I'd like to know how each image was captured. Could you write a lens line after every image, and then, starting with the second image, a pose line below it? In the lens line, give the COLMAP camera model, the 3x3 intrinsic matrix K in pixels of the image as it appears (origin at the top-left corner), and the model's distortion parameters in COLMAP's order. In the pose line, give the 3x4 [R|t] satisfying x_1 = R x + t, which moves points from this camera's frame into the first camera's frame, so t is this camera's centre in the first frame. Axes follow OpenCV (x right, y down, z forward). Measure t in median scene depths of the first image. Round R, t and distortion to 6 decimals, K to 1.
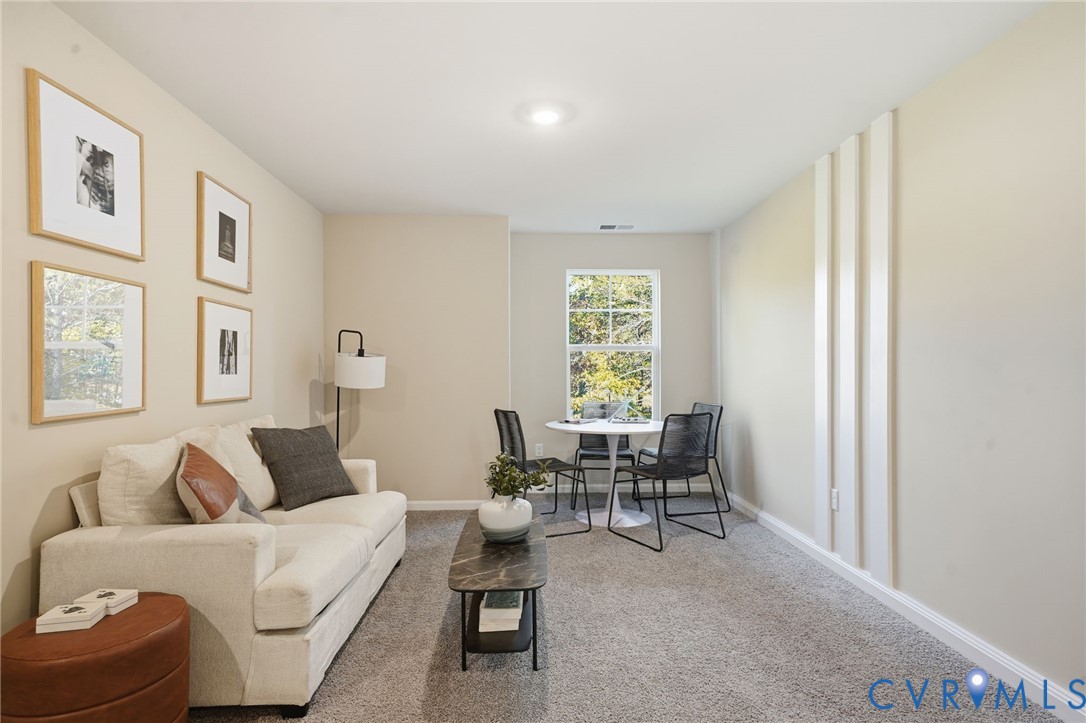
lens RADIAL K [[568.9, 0, 544.9], [0, 568.9, 365.5], [0, 0, 1]] dist [0.018366, 0.000647]
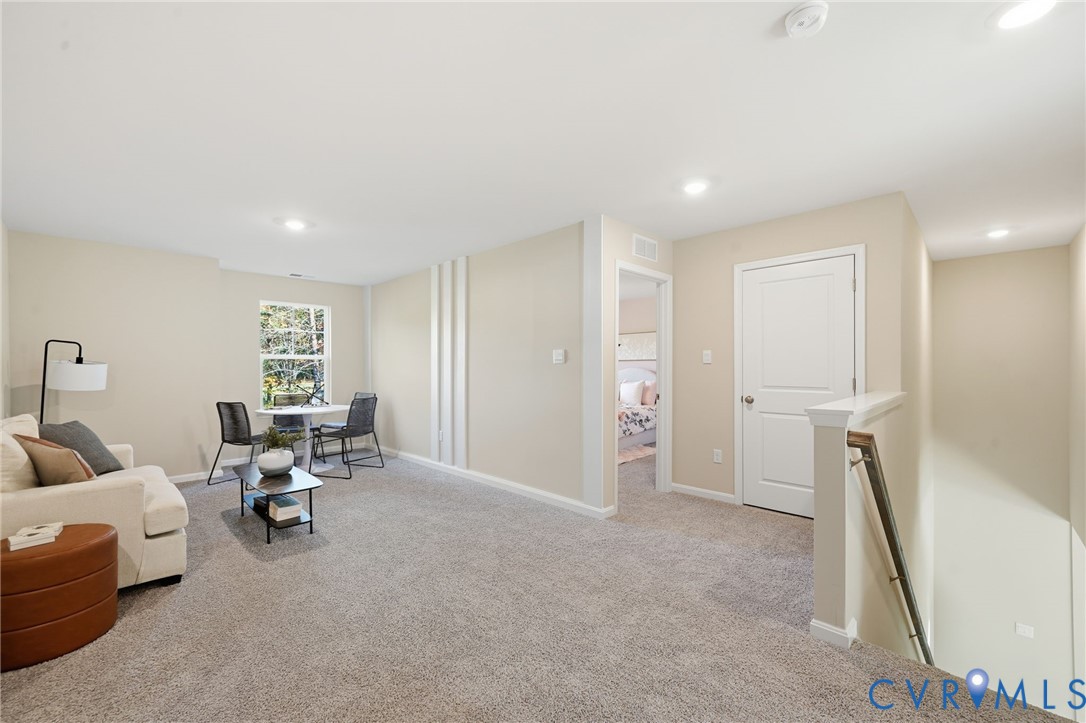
lens RADIAL K [[441.4, 0, 544.1], [0, 441.4, 367.7], [0, 0, 1]] dist [-0.001561, -0.000057]
pose [[0.726017, -0.001677, 0.687675, -0.318188], [-0.001918, 0.999988, 0.004464, -0.017124], [-0.687674, -0.004559, 0.726005, -0.405889]]
